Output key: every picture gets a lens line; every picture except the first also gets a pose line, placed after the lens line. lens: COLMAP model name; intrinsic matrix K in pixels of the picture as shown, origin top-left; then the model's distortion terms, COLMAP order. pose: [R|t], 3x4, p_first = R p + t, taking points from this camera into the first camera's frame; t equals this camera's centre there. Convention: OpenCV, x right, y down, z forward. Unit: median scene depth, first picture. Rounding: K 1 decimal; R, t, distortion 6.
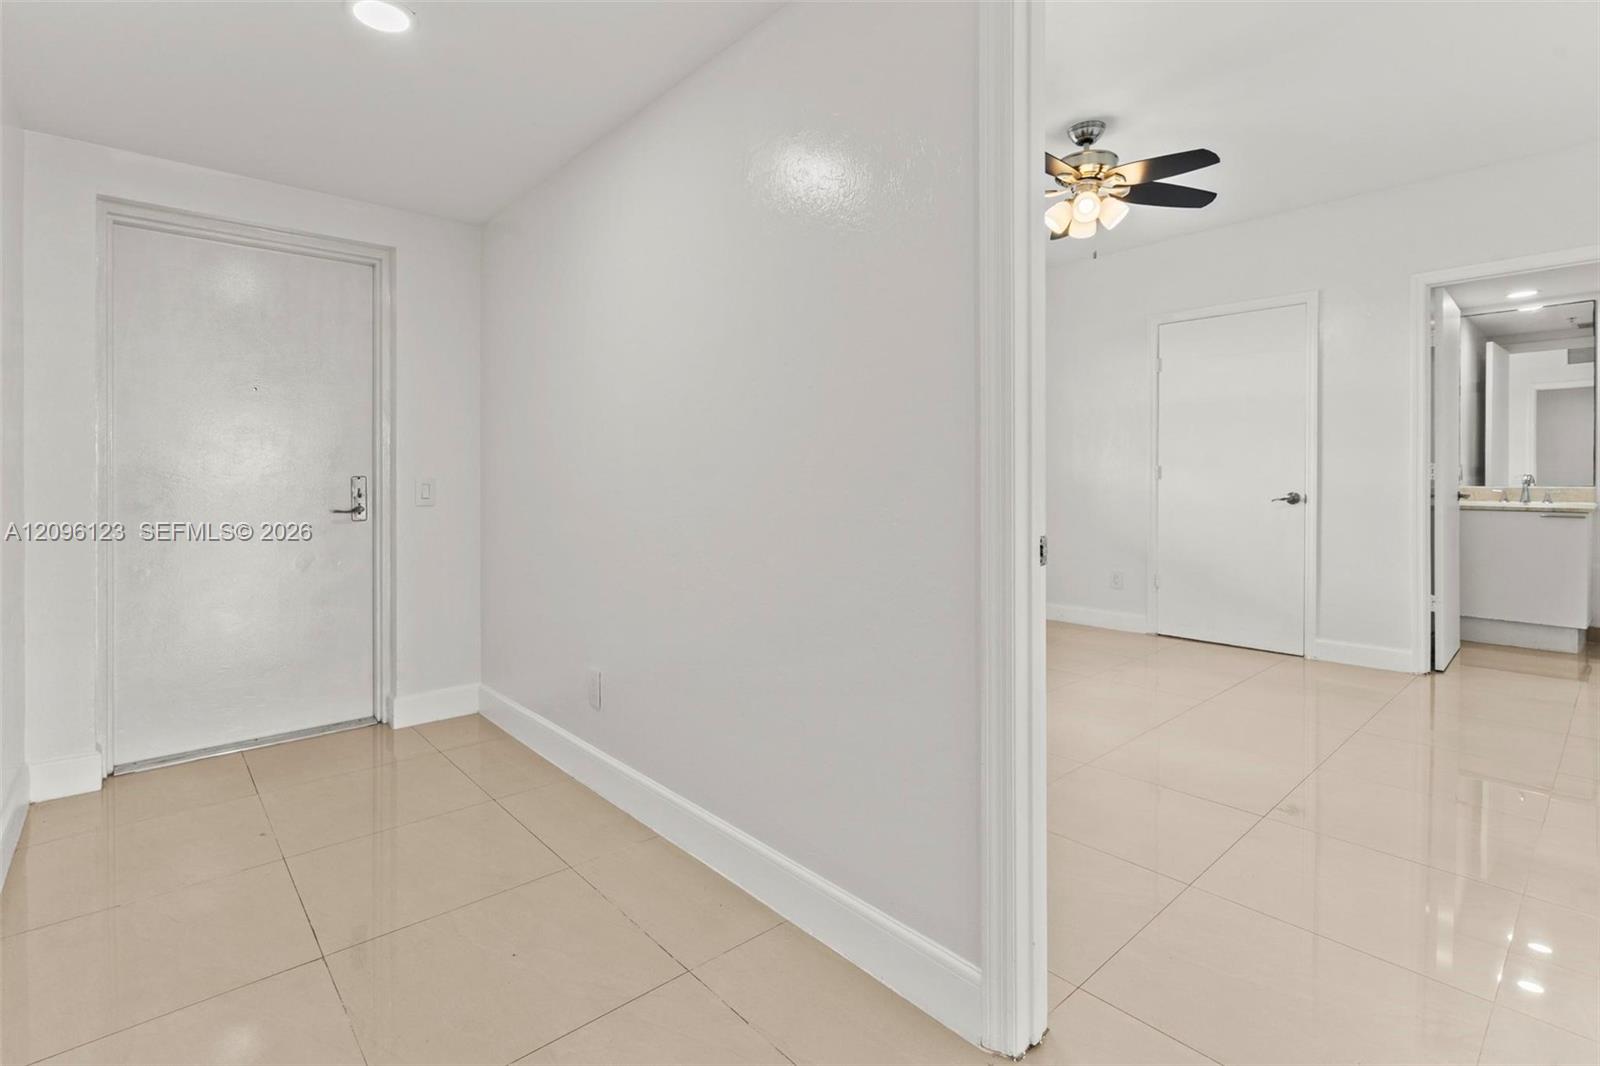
lens RADIAL K [[749.5, 0, 798.2], [0, 749.5, 481.8], [0, 0, 1]] dist [-0.000277, 0.000129]
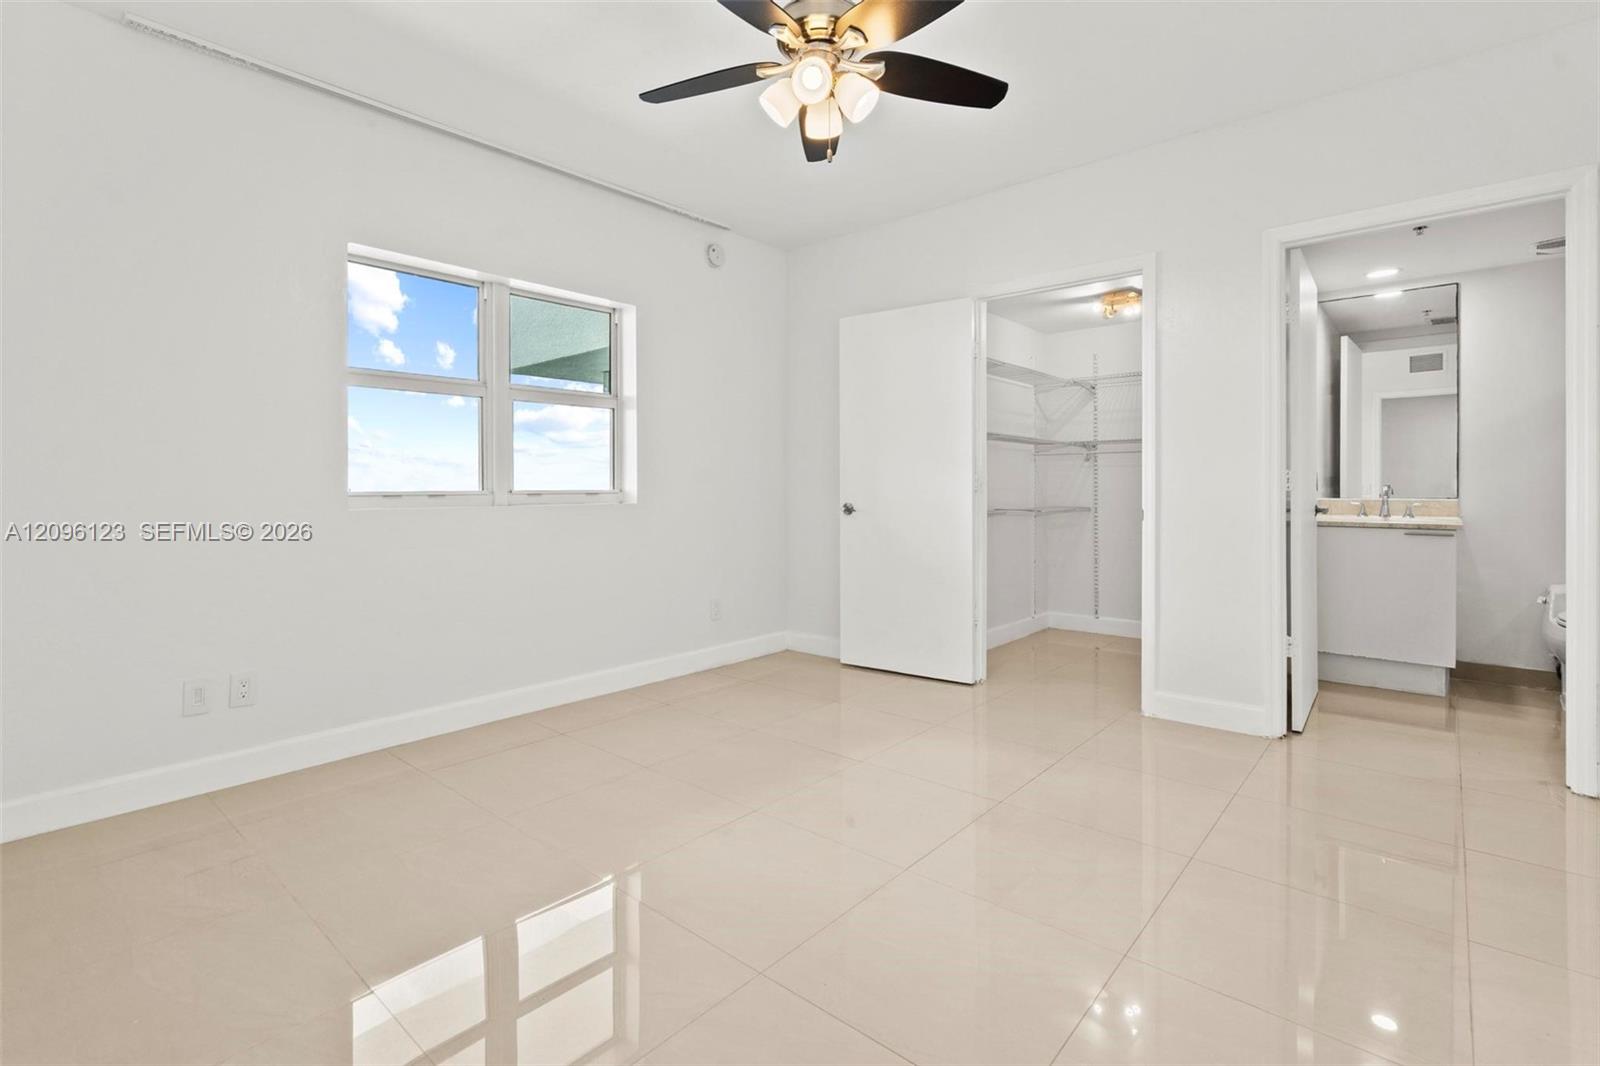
lens RADIAL K [[757.7, 0, 805.3], [0, 757.7, 492.4], [0, 0, 1]] dist [-0.000582, 0.000648]
pose [[0.990783, -0.002428, 0.135434, 0.197576], [0.002669, 0.999995, -0.001605, -0.001254], [-0.135429, 0.001952, 0.990785, 0.234511]]
